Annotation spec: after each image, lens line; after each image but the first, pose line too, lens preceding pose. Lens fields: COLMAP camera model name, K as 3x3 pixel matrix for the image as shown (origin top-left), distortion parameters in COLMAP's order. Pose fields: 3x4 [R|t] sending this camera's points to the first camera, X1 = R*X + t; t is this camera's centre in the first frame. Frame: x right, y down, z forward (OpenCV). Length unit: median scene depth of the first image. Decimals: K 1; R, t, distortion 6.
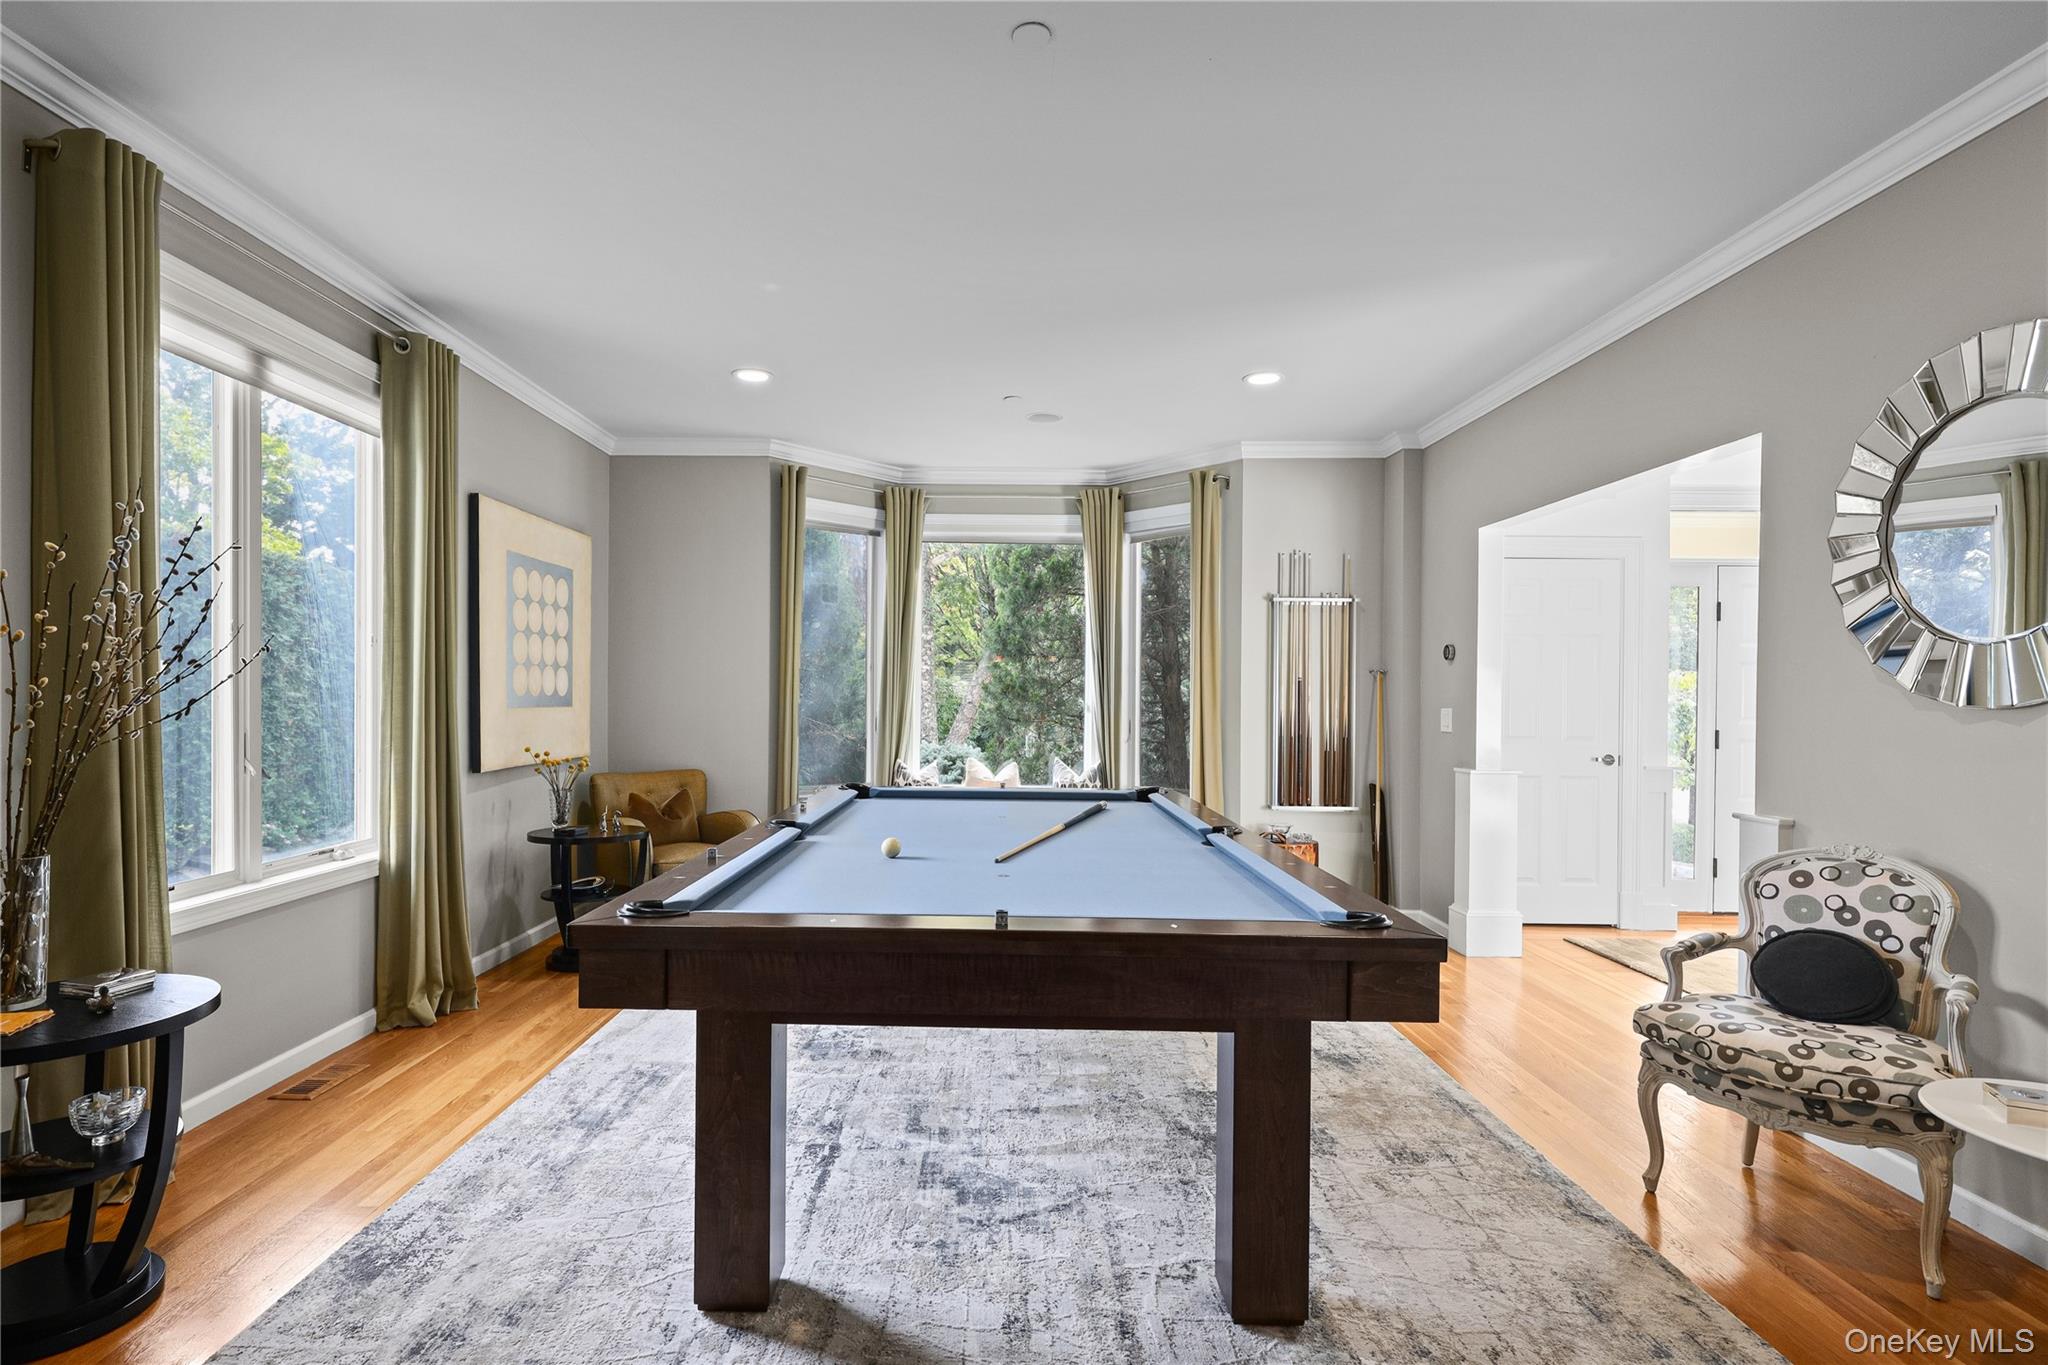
lens RADIAL K [[925.7, 0, 1020.2], [0, 925.7, 695.4], [0, 0, 1]] dist [0.003857, 0.000195]
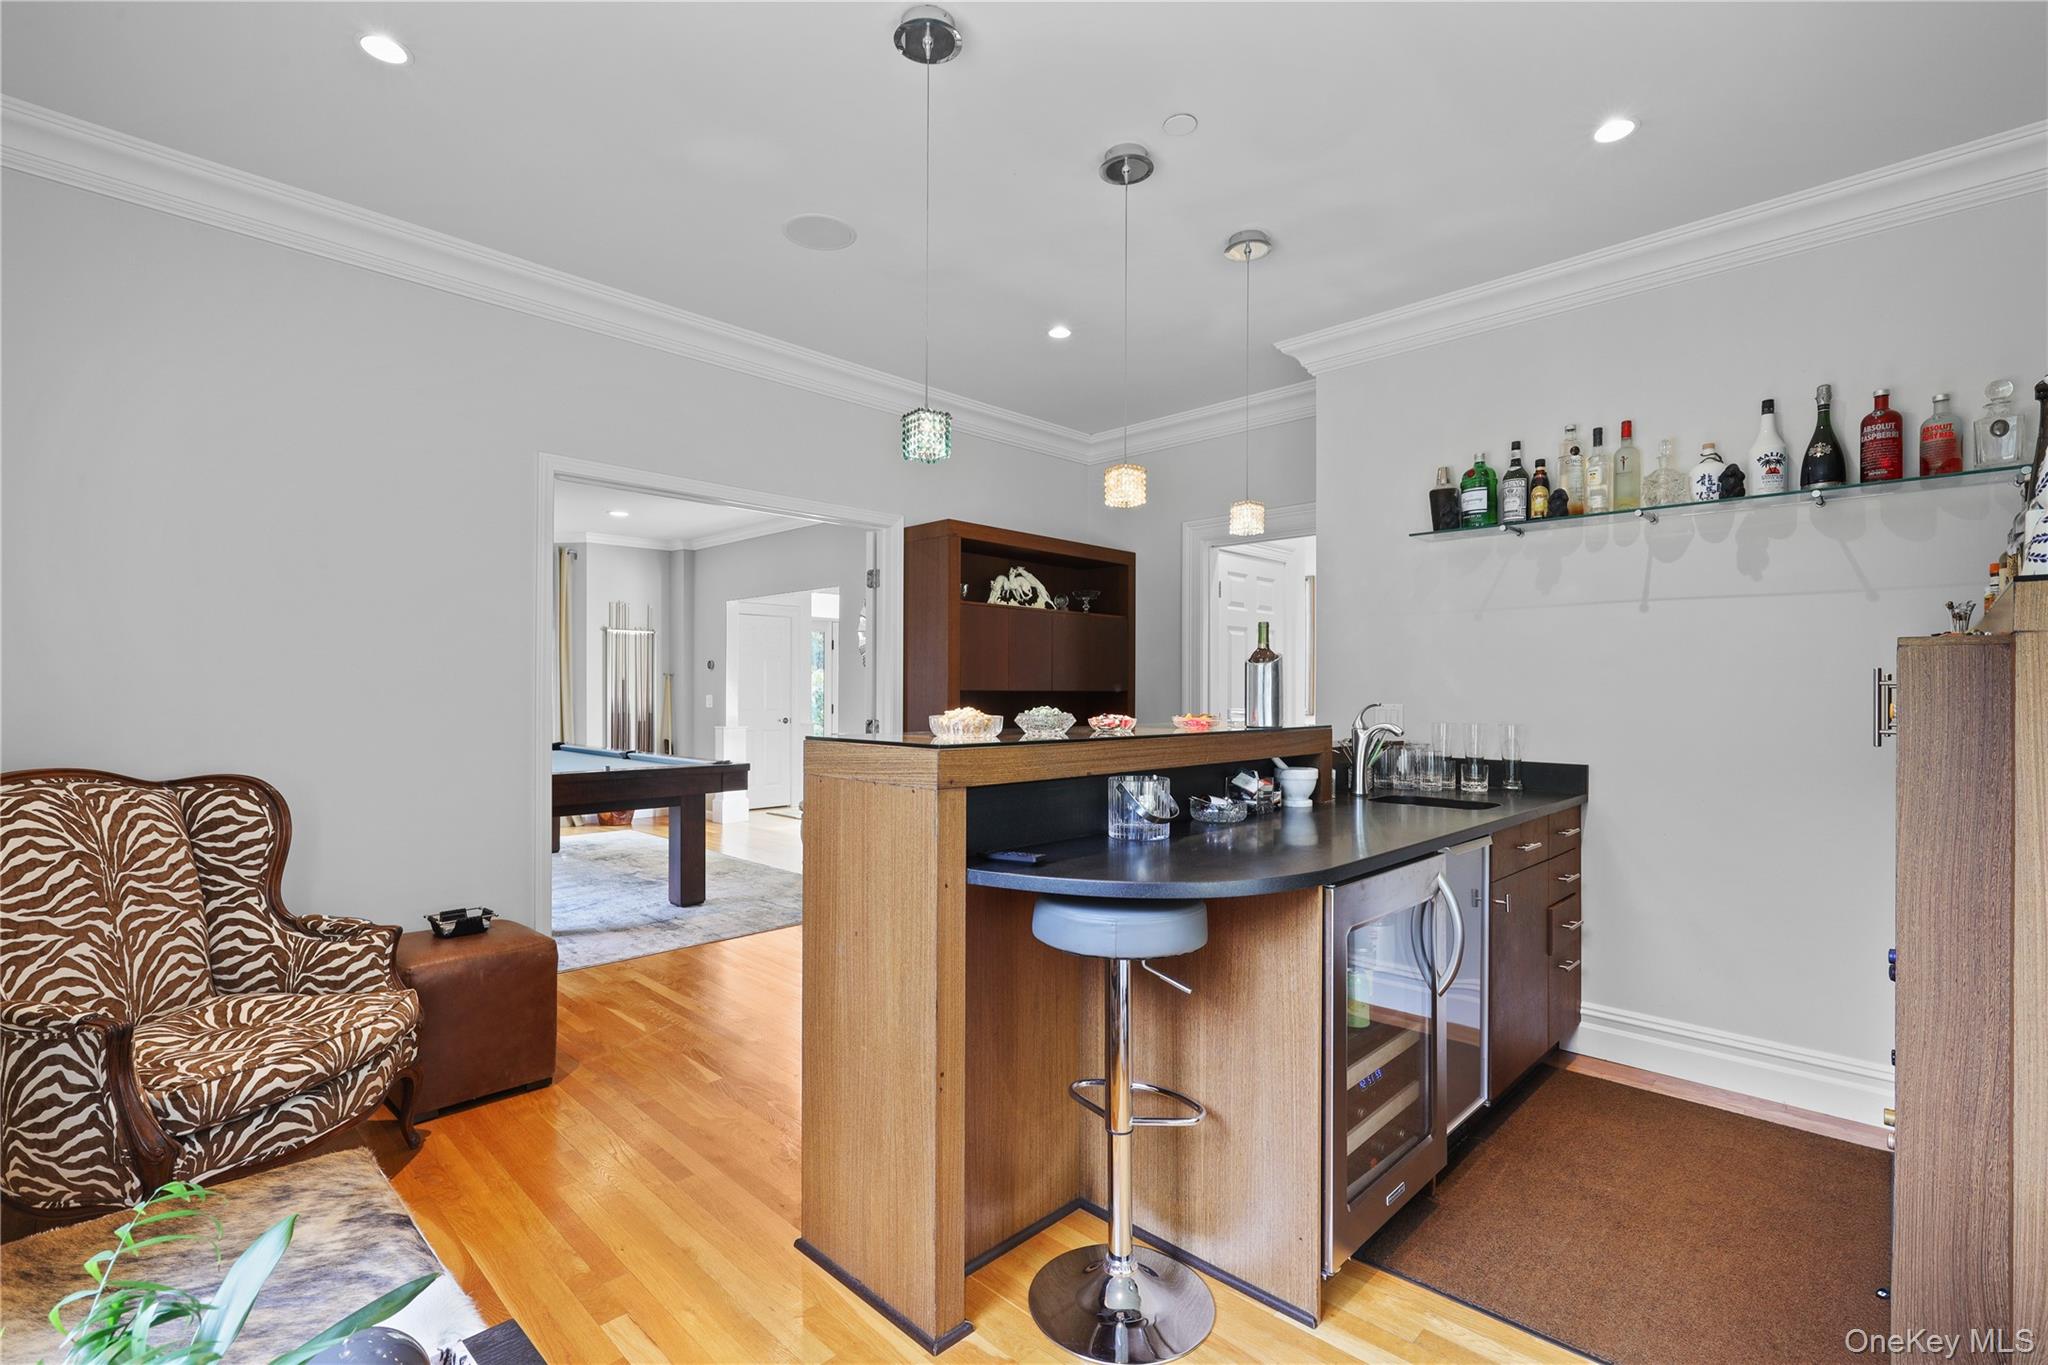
lens RADIAL K [[925.7, 0, 1021.6], [0, 925.7, 682.5], [0, 0, 1]] dist [0.003857, 0.000195]
pose [[0.677633, -0.003159, 0.735393, -0.456643], [0.003271, 0.999994, 0.001282, -0.011930], [-0.735393, 0.001537, 0.677639, -0.681640]]
